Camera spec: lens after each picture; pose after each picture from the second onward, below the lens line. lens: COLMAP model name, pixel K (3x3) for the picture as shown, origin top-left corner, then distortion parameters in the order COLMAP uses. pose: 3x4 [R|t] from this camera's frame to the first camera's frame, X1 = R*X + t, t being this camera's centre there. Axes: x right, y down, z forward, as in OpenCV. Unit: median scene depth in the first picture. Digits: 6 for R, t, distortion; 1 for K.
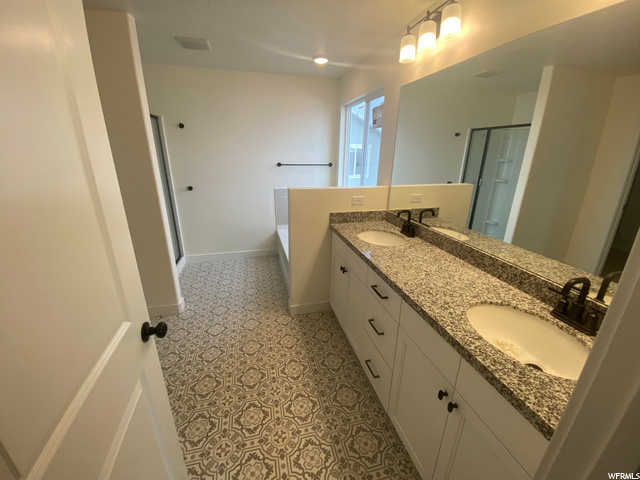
lens RADIAL K [[260.4, 0, 320.3], [0, 260.4, 240.0], [0, 0, 1]] dist [0.000439, -0.000057]
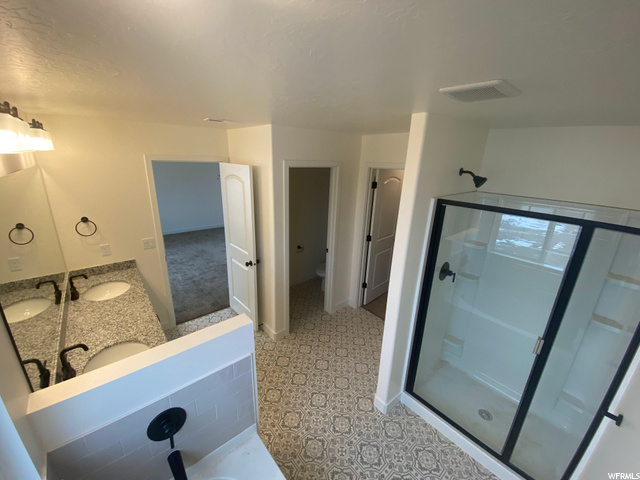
lens RADIAL K [[260.4, 0, 319.7], [0, 260.4, 241.9], [0, 0, 1]] dist [0.000439, -0.000057]
pose [[-0.897495, 0.099771, -0.429590, -0.029950], [-0.177698, 0.809700, 0.559294, -1.252866], [0.403640, 0.578301, -0.708973, 2.292827]]
